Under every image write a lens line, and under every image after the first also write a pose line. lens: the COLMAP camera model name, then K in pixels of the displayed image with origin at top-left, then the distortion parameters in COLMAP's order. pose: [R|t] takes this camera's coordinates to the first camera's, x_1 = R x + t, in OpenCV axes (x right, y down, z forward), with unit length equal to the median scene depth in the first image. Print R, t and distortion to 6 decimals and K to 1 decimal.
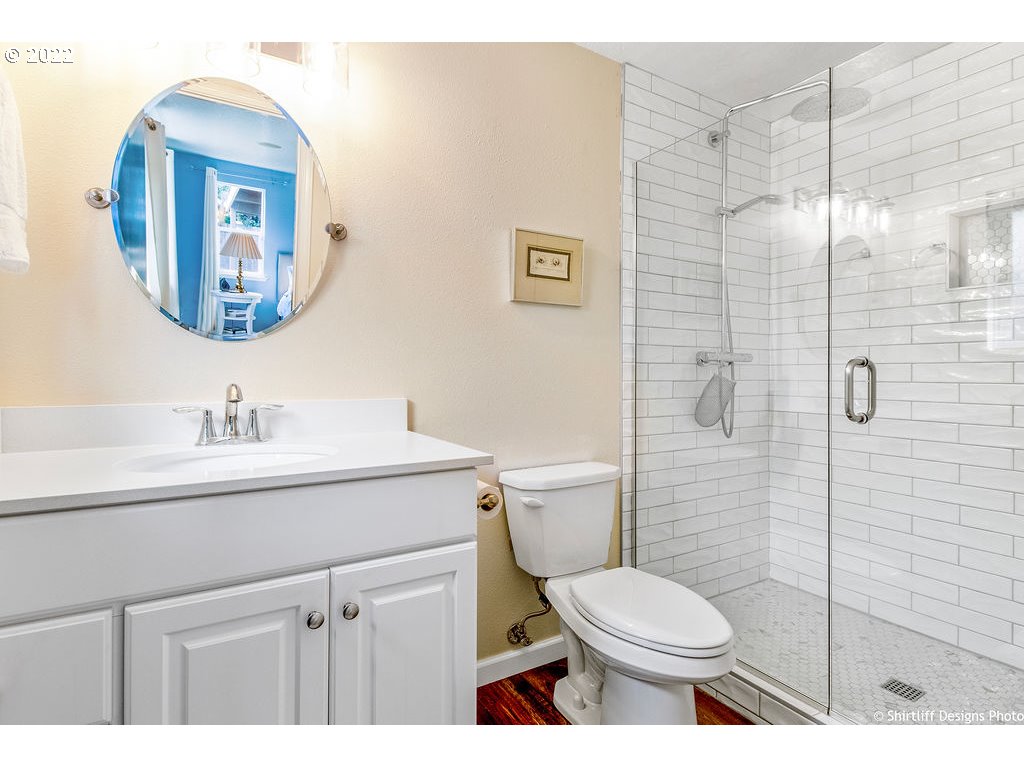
lens RADIAL K [[508.6, 0, 515.2], [0, 508.6, 371.8], [0, 0, 1]] dist [0.021254, -0.017025]
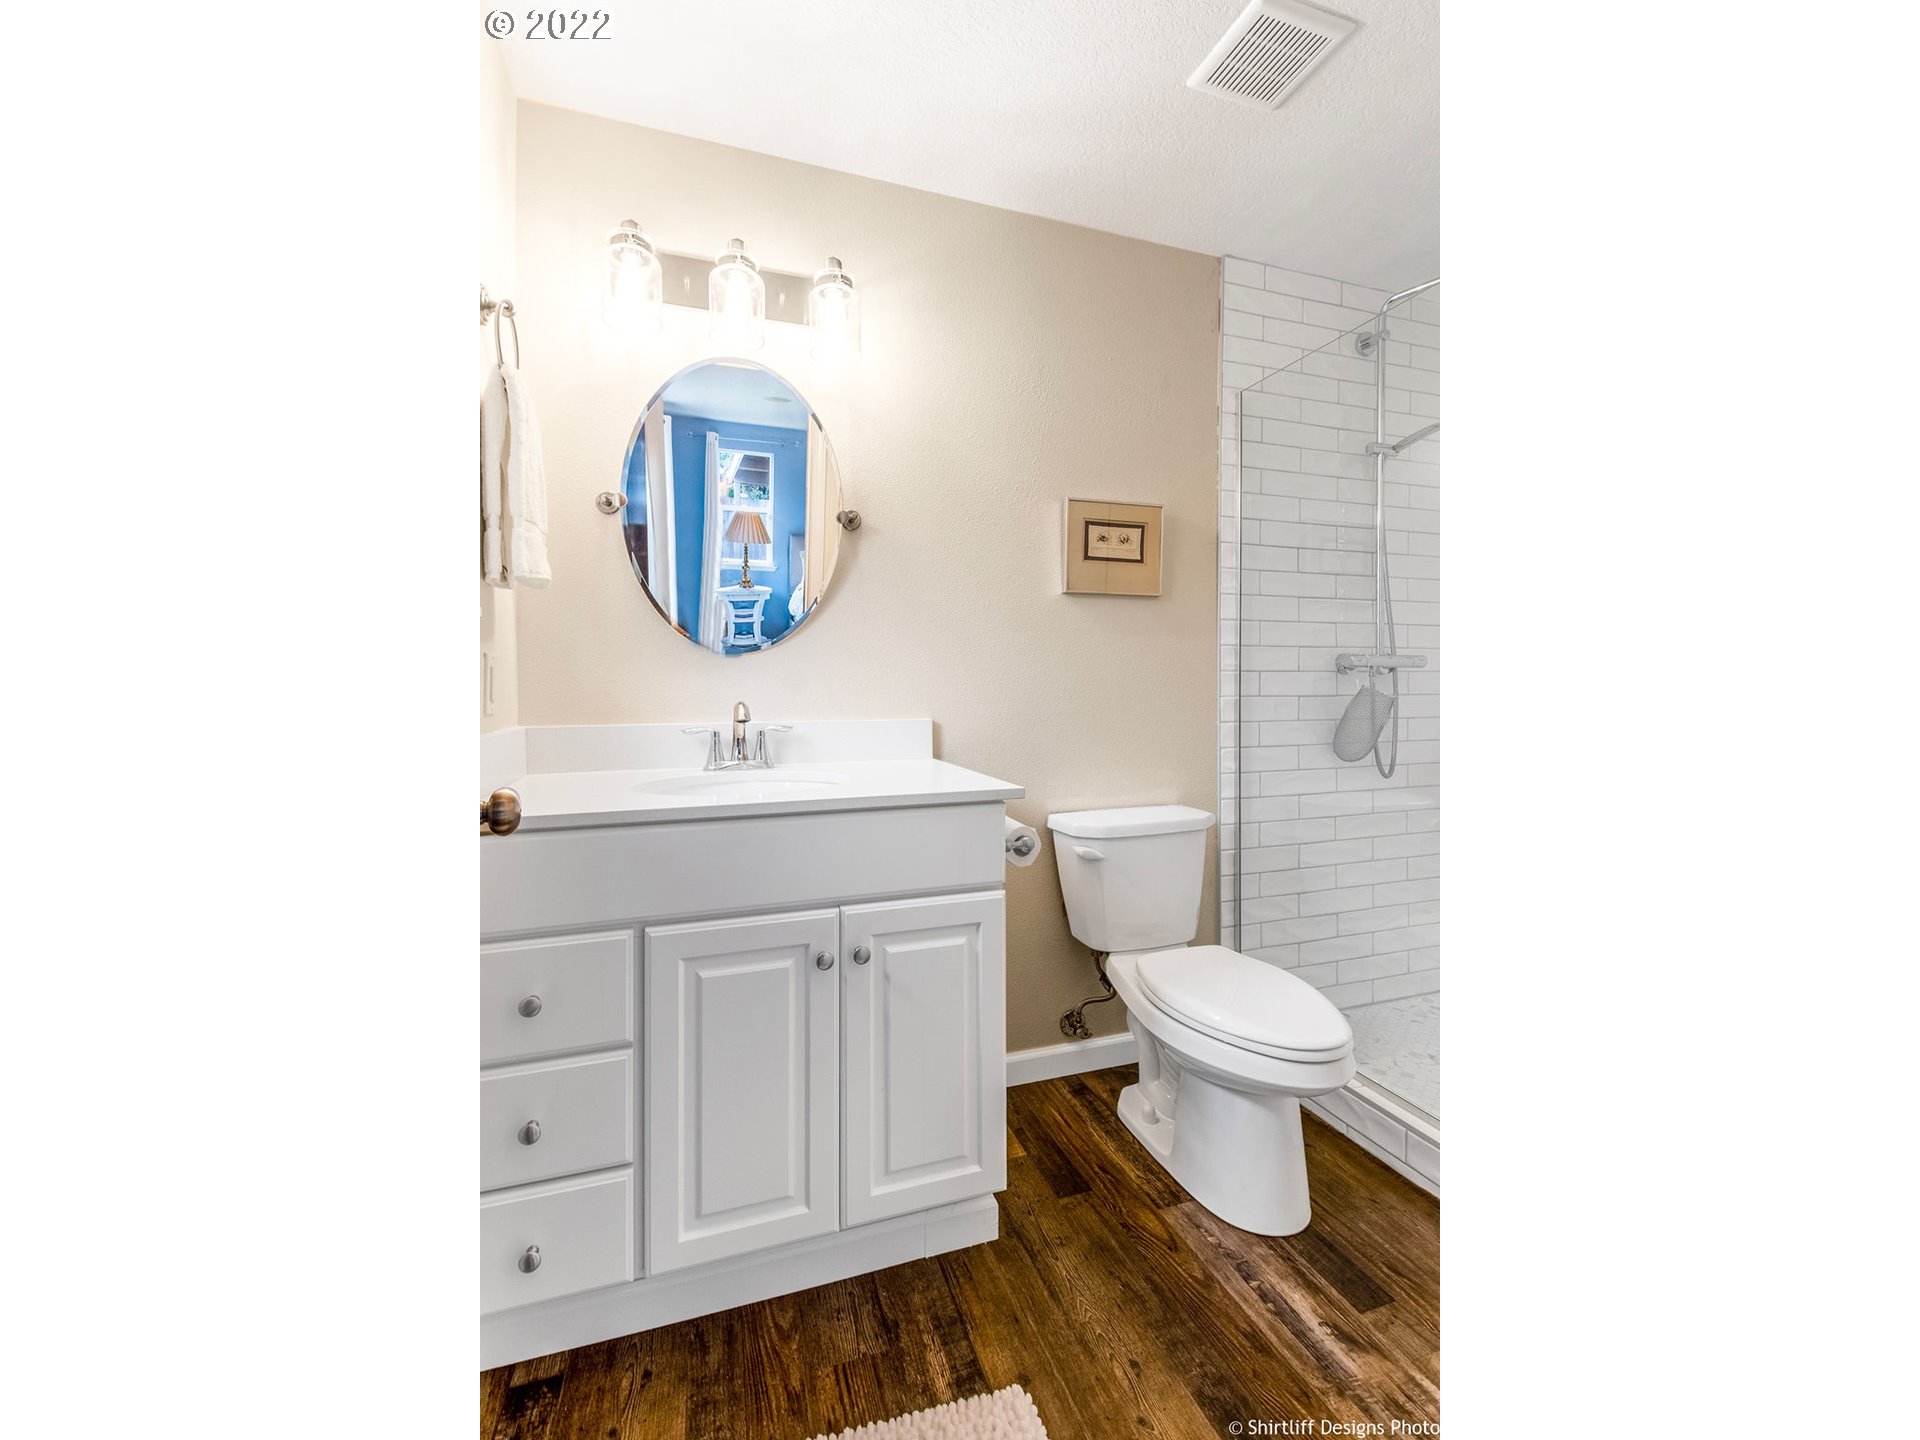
lens RADIAL K [[945.0, 0, 960.6], [0, 945.0, 679.4], [0, 0, 1]] dist [0.018406, -0.006410]
pose [[0.963512, -0.009293, -0.267503, 0.218733], [0.009909, 0.999950, 0.000953, -0.011377], [0.267481, -0.003569, 0.963557, -0.410224]]
